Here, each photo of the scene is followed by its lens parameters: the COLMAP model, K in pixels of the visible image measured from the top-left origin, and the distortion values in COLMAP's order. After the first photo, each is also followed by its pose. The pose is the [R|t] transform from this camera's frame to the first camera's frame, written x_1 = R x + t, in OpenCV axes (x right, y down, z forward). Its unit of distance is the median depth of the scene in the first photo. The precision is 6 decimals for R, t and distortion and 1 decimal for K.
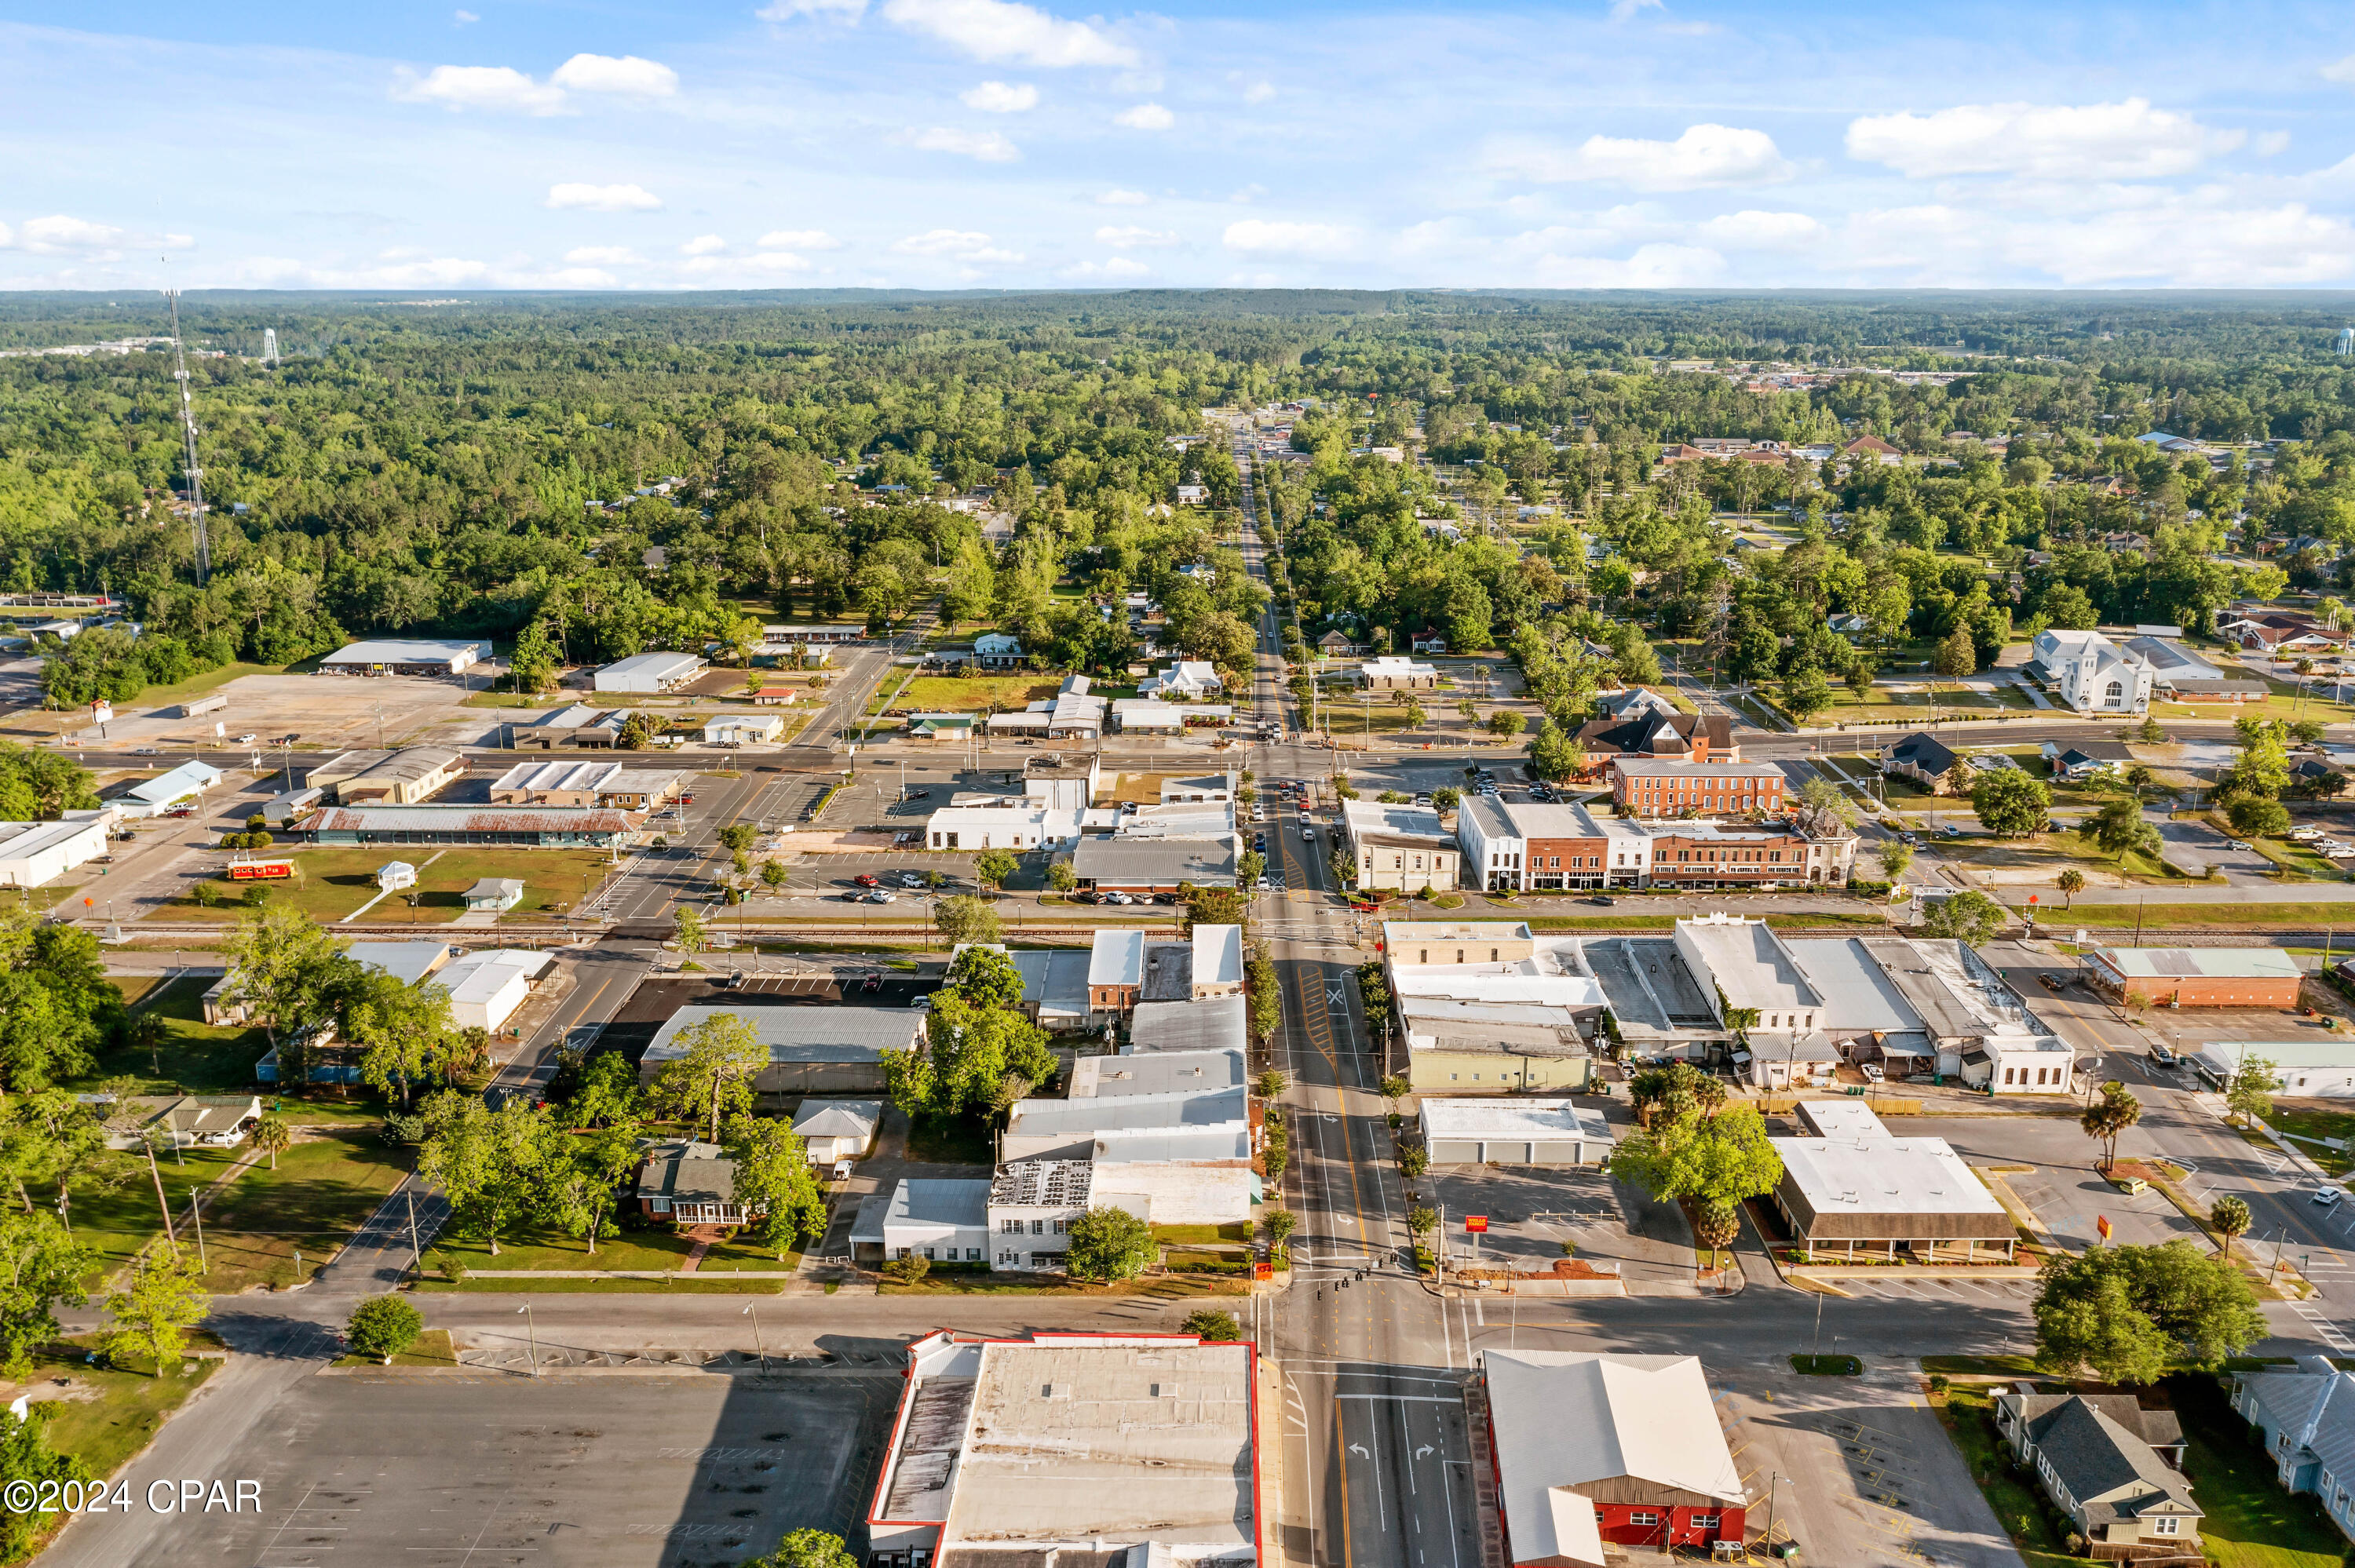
lens RADIAL K [[1885.3, 0, 1177.5], [0, 1885.3, 784.0], [0, 0, 1]] dist [-0.008805, 0.000346]
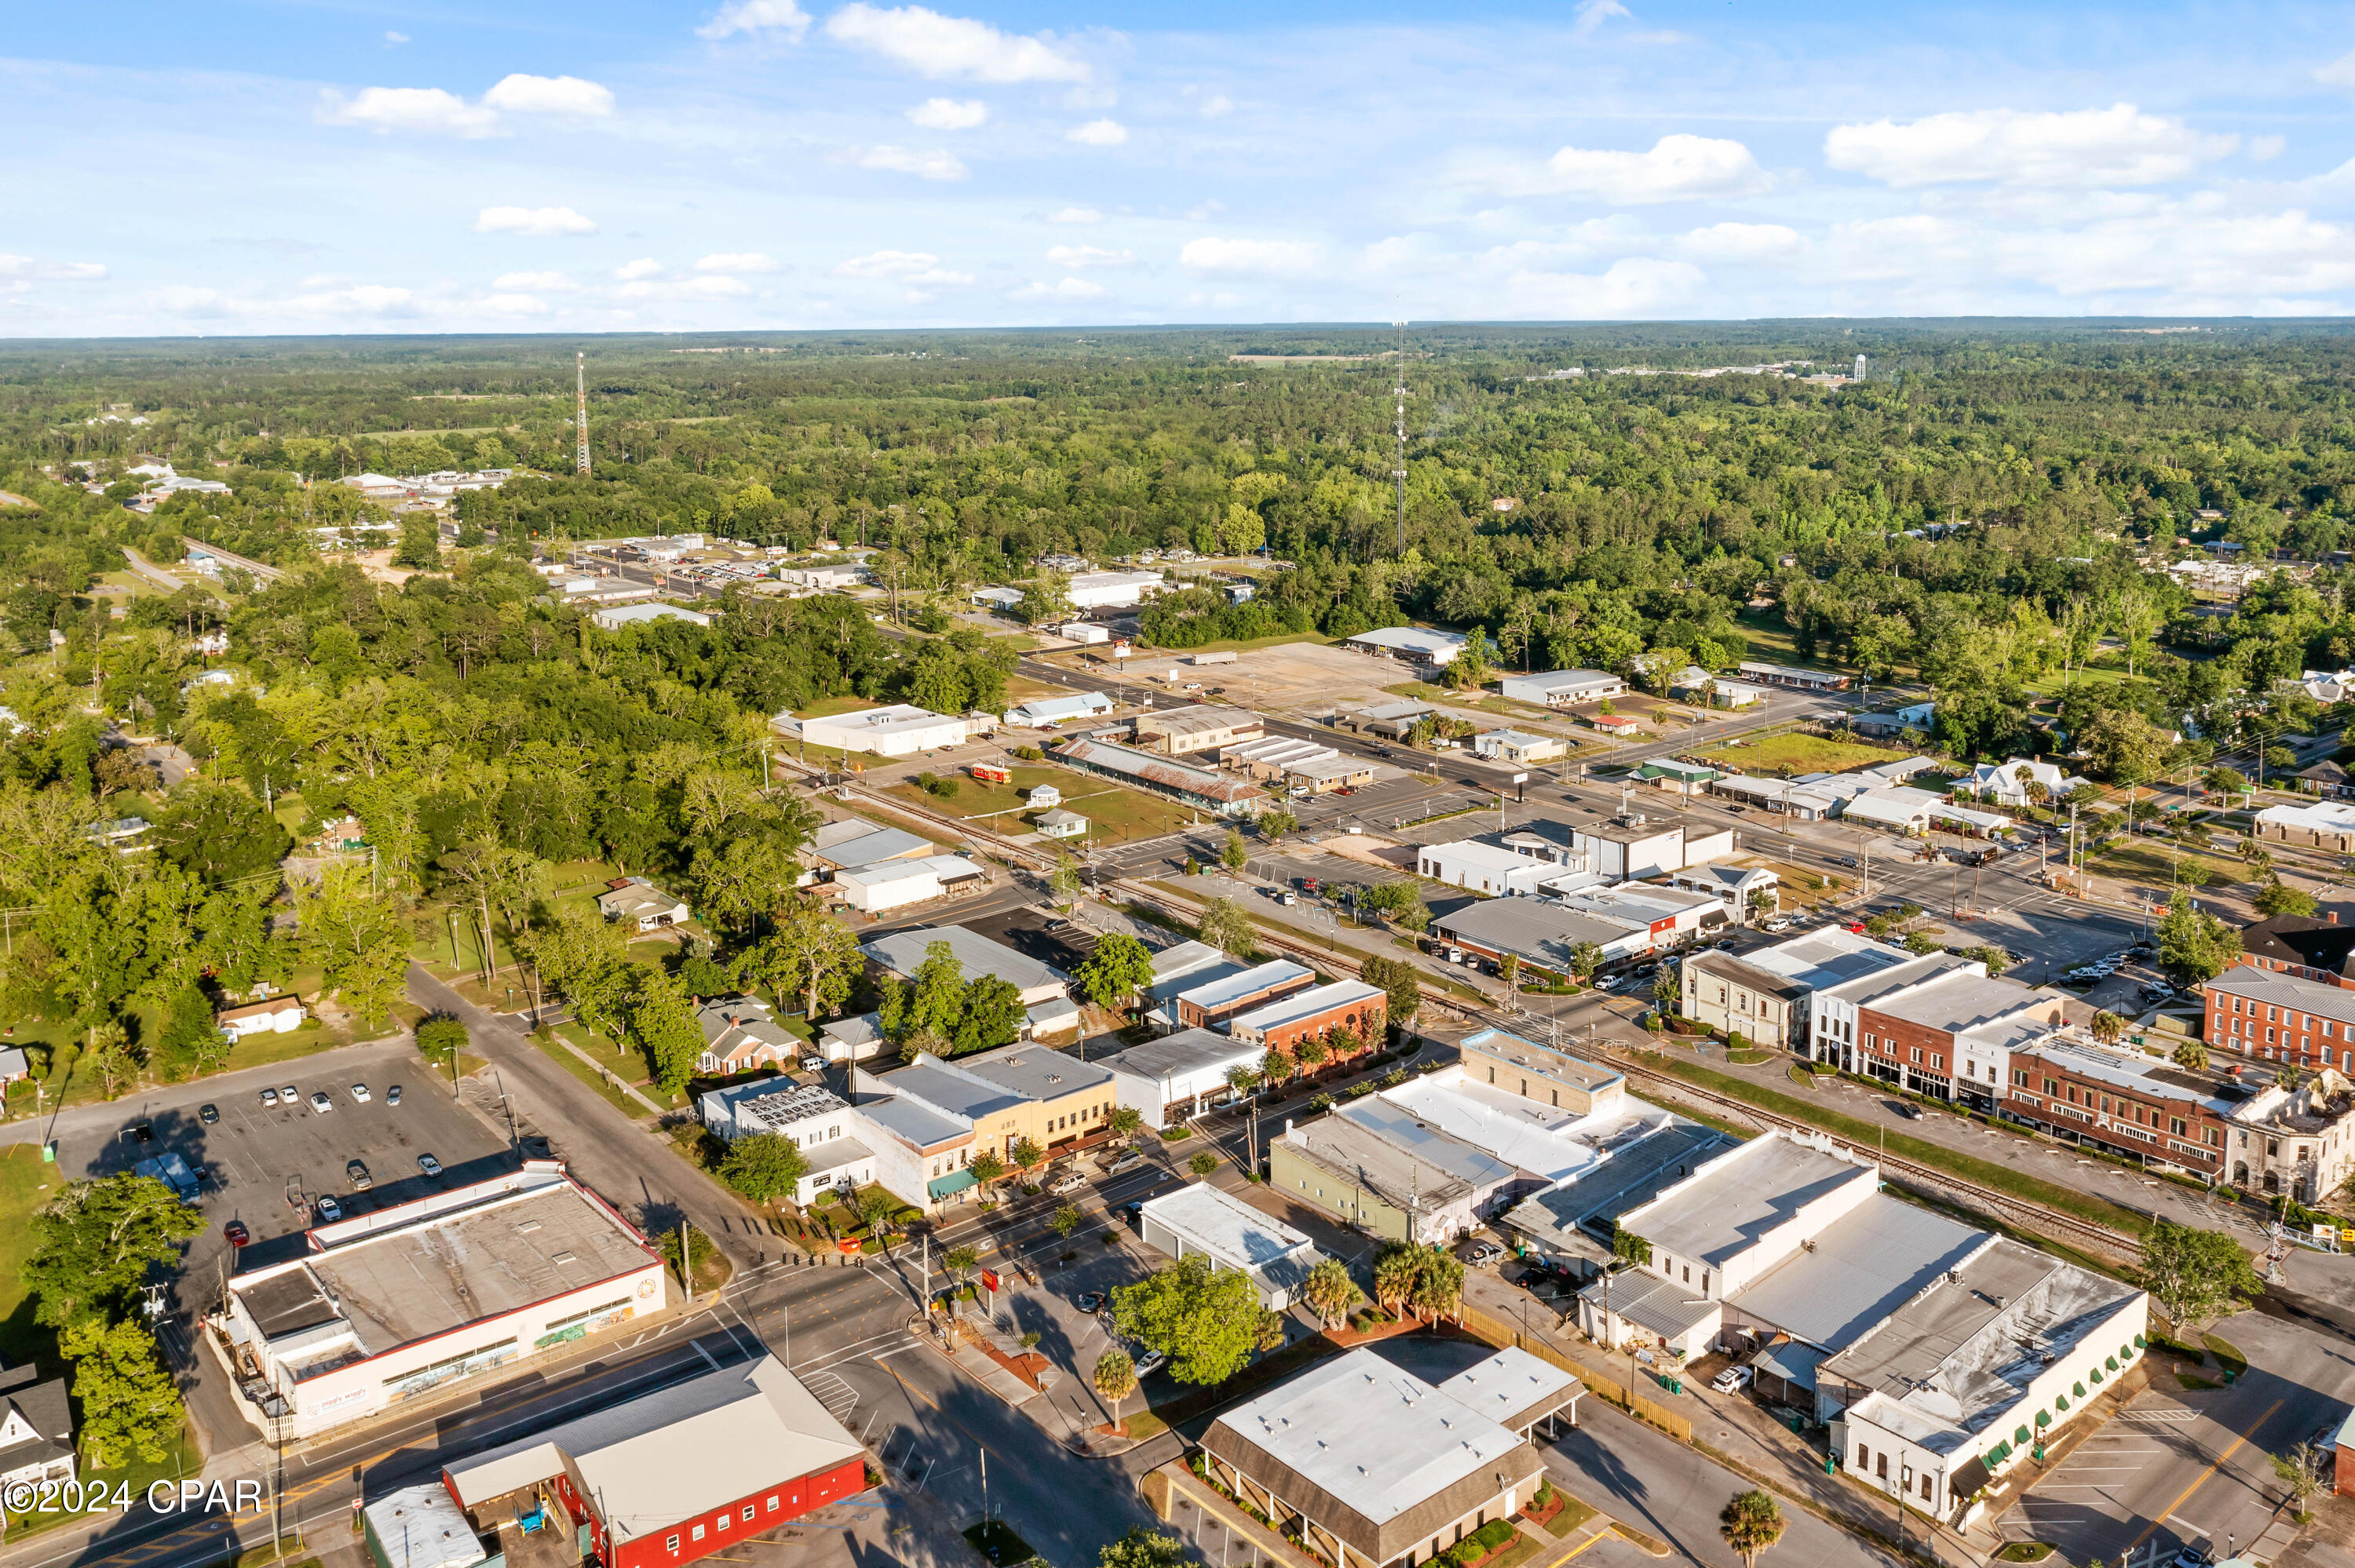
lens RADIAL K [[1916.3, 0, 1153.8], [0, 1916.3, 646.1], [0, 0, 1]] dist [-0.007637, -0.002891]
pose [[0.642935, 0.124047, -0.755809, 0.597246], [-0.189019, 0.981973, 0.000376, -0.065085], [0.742231, 0.142621, 0.654792, 0.250005]]
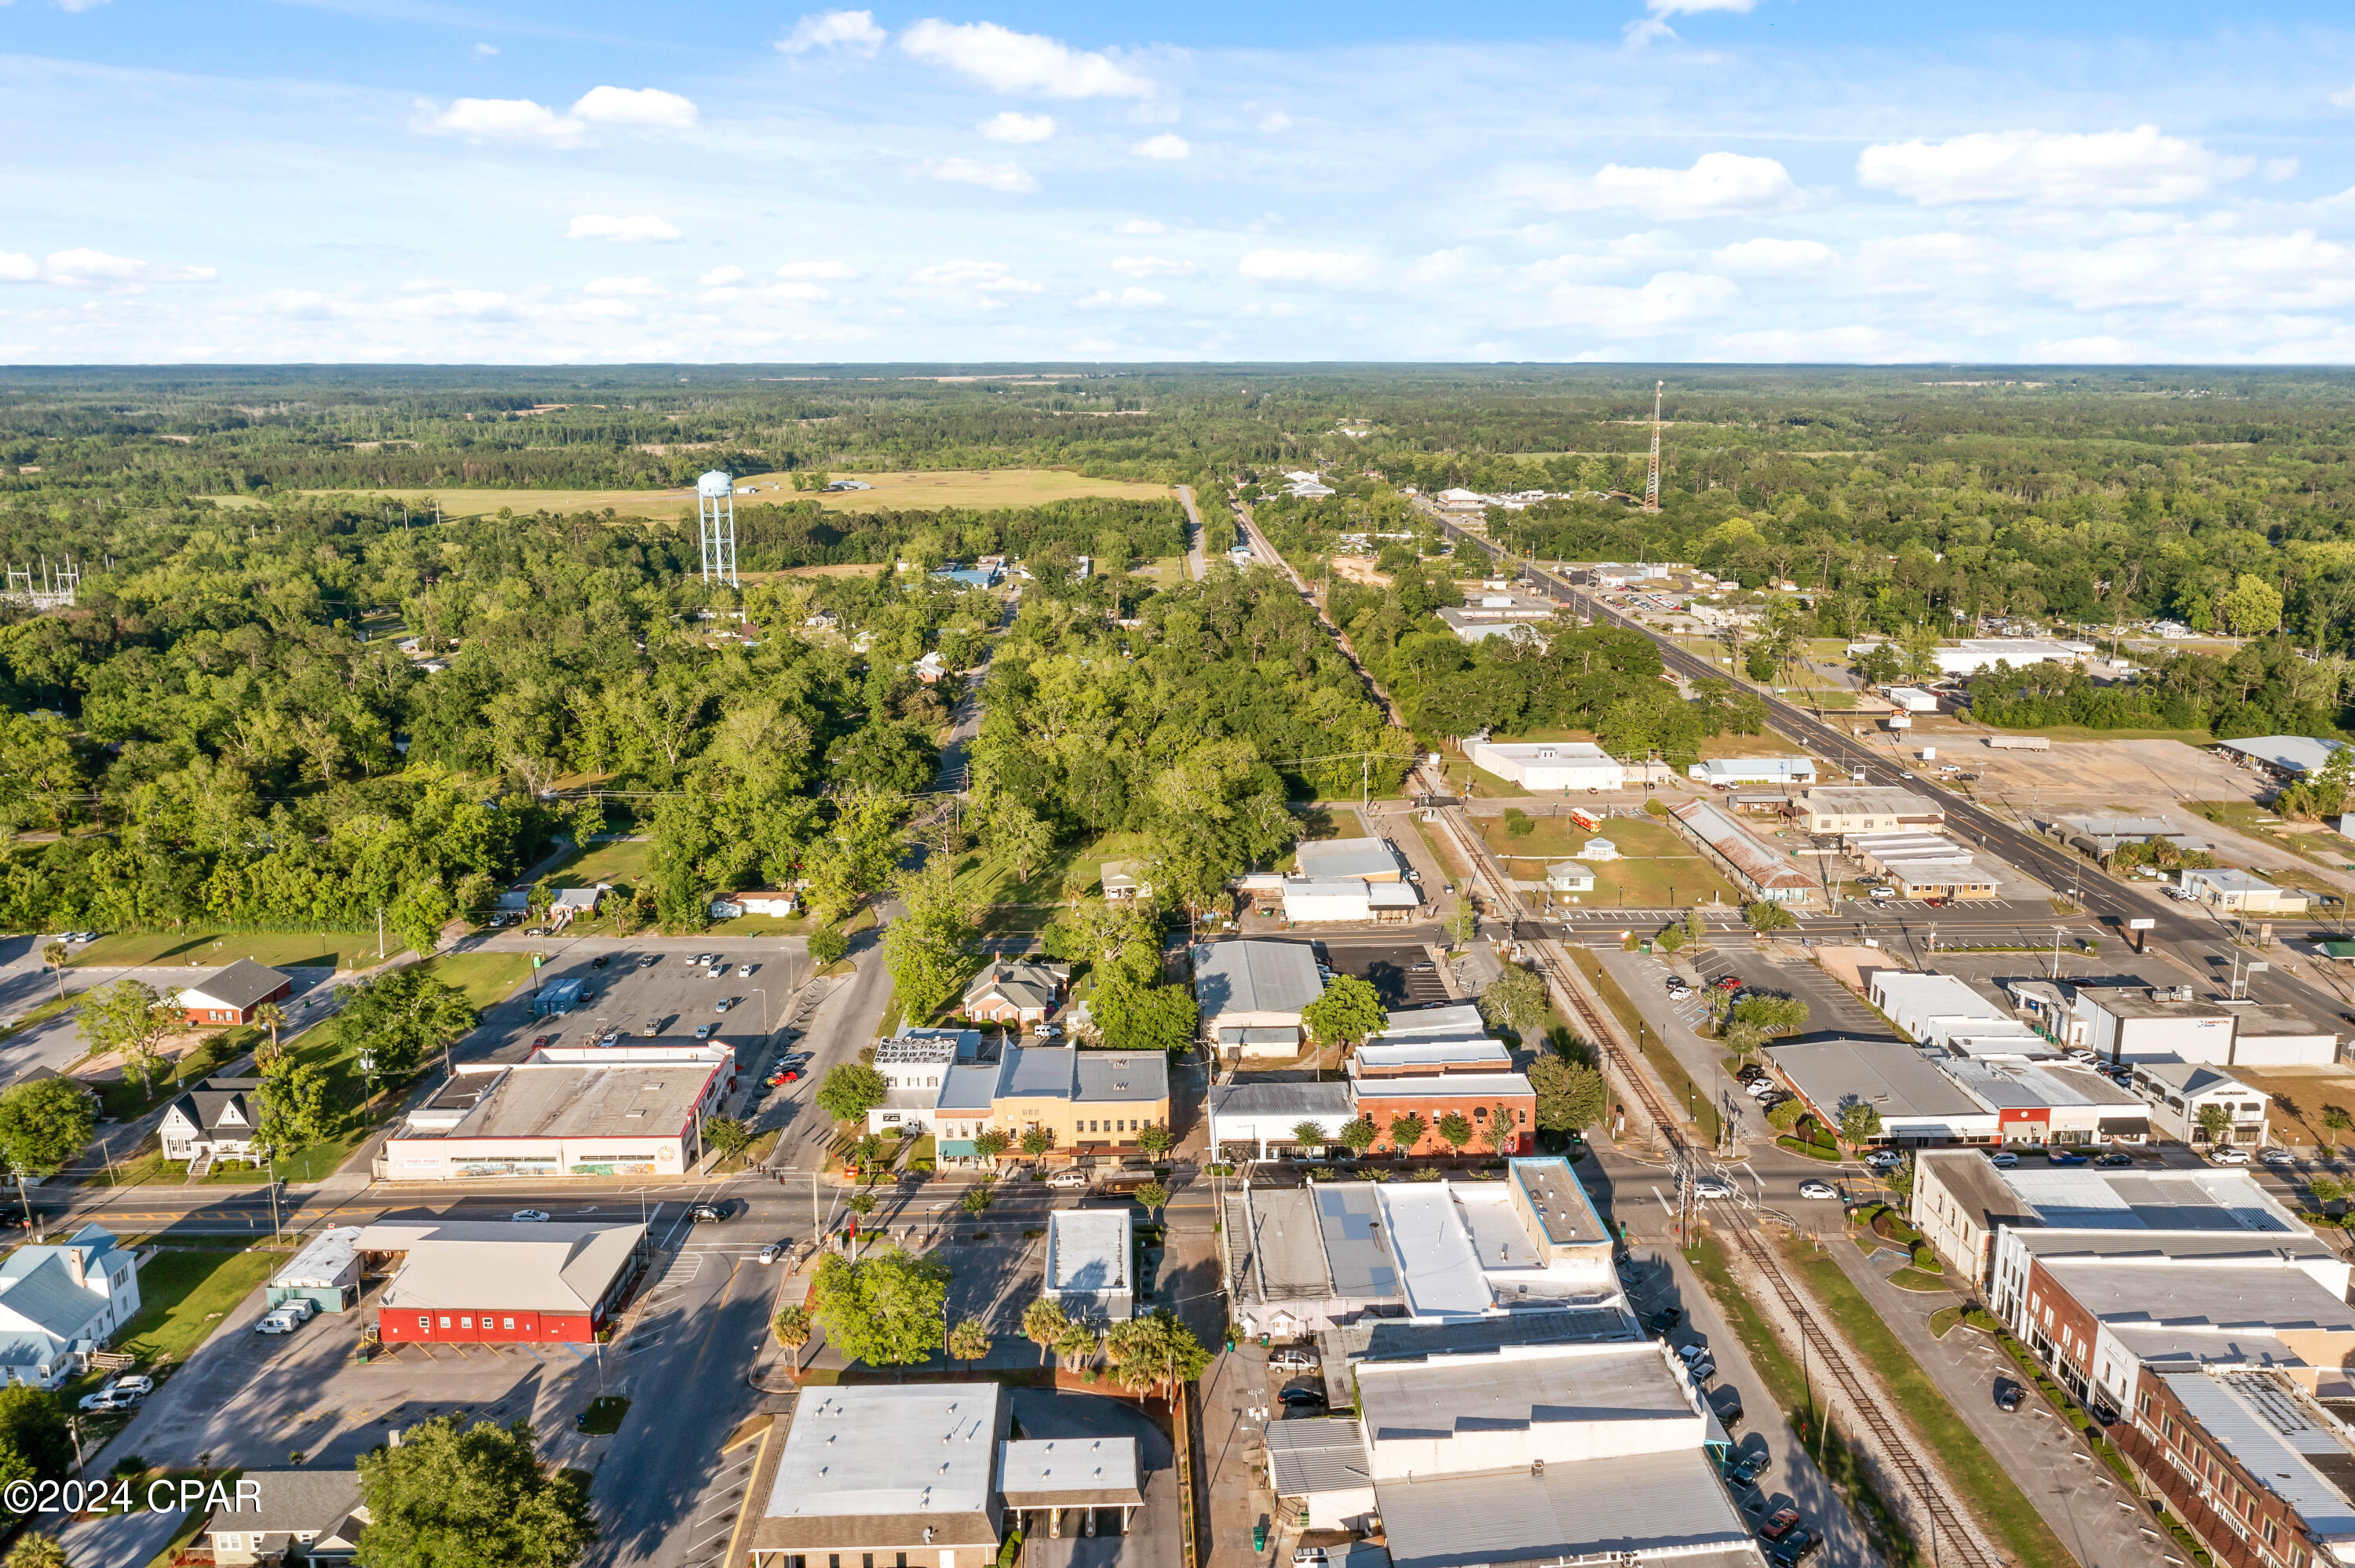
lens RADIAL K [[1840.1, 0, 1177.5], [0, 1840.1, 784.0], [0, 0, 1]] dist [-0.015281, 0.000063]
pose [[0.046806, 0.227099, -0.972746, 0.737004], [-0.255722, 0.944086, 0.208104, -0.174897], [0.965617, 0.239012, 0.102263, 0.670303]]
